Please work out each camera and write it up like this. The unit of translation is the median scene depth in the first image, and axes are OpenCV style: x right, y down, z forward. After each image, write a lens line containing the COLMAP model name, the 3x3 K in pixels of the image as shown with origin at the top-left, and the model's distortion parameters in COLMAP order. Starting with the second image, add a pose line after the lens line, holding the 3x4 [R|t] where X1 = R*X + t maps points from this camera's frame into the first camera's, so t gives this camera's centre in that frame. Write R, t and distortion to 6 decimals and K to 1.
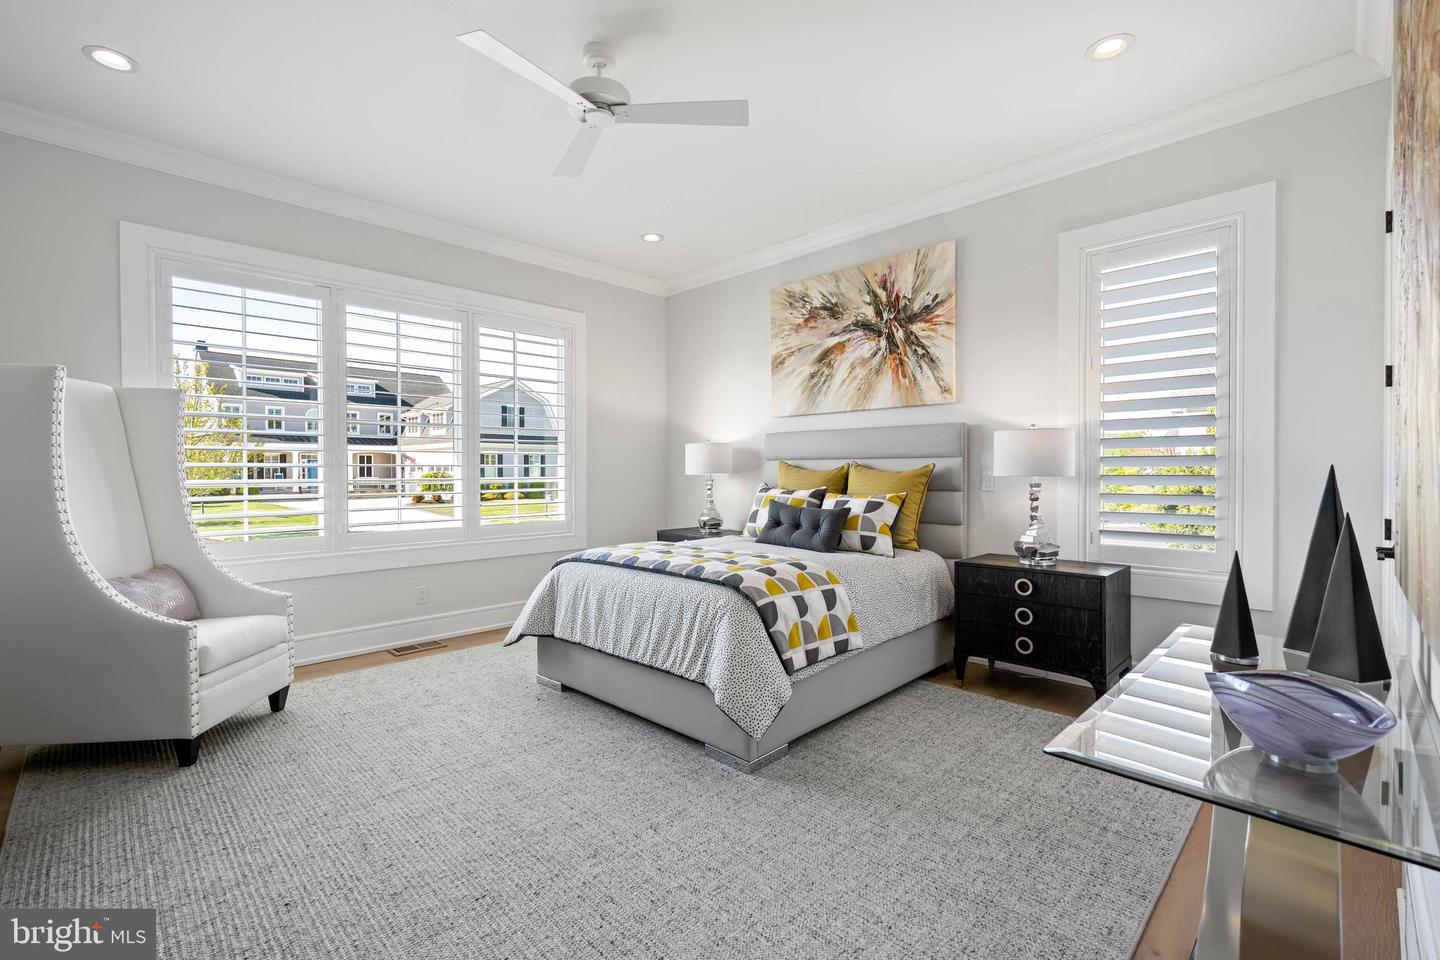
lens RADIAL K [[635.6, 0, 726.6], [0, 635.6, 480.0], [0, 0, 1]] dist [-0.011341, 0.000314]
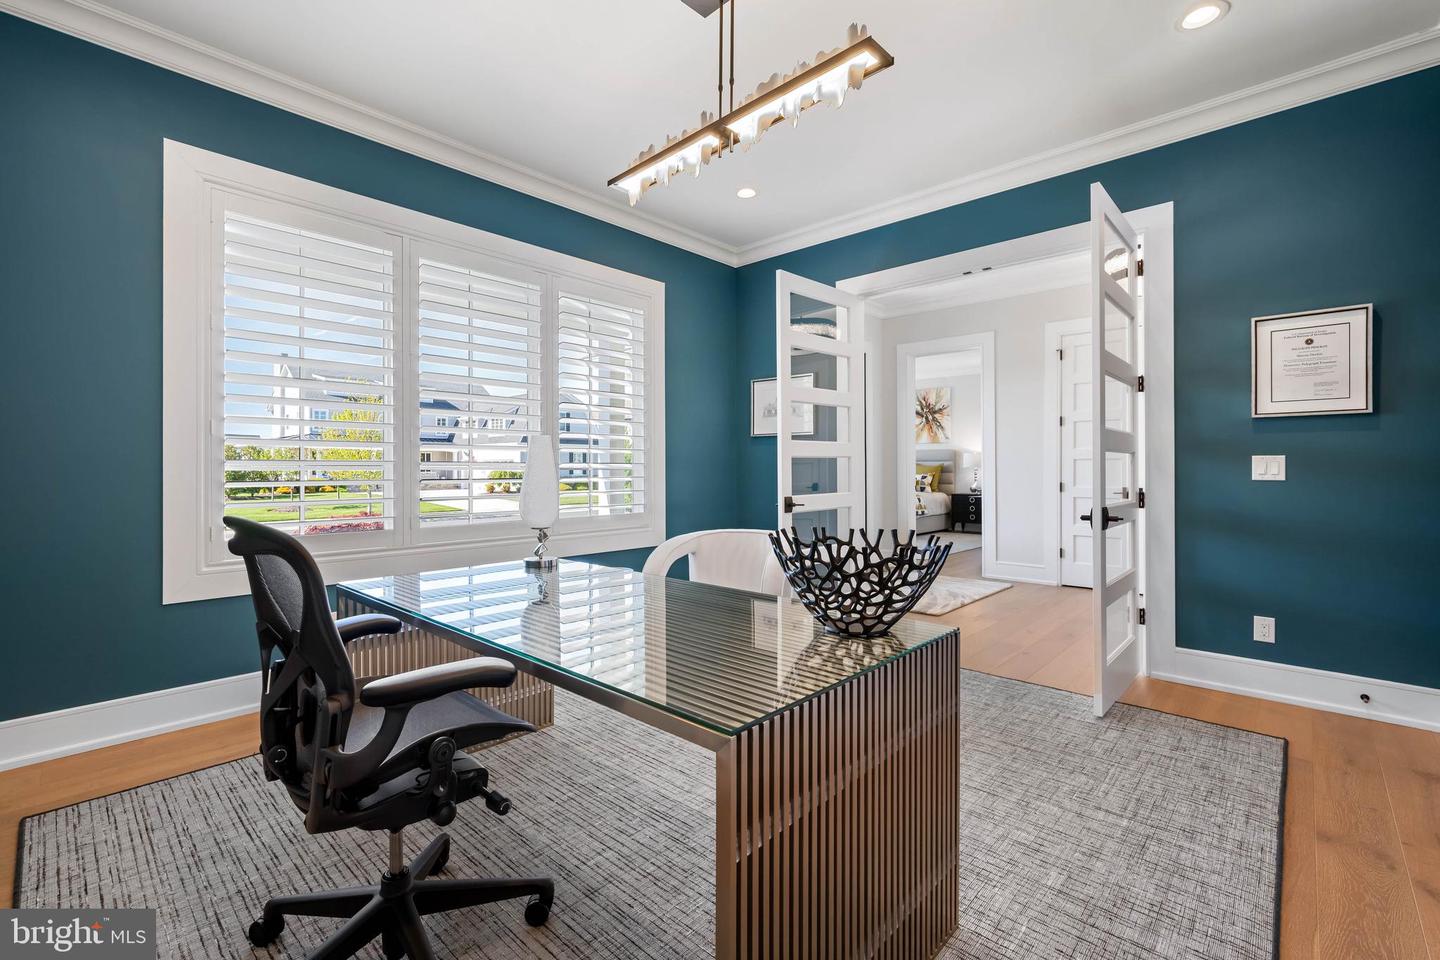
lens RADIAL K [[622.8, 0, 715.3], [0, 622.8, 471.0], [0, 0, 1]] dist [-0.002161, -0.000271]
pose [[0.999759, 0.003321, 0.021710, -0.755031], [-0.003116, 0.999950, -0.009487, 0.038954], [-0.021741, 0.009417, 0.999719, -1.773767]]
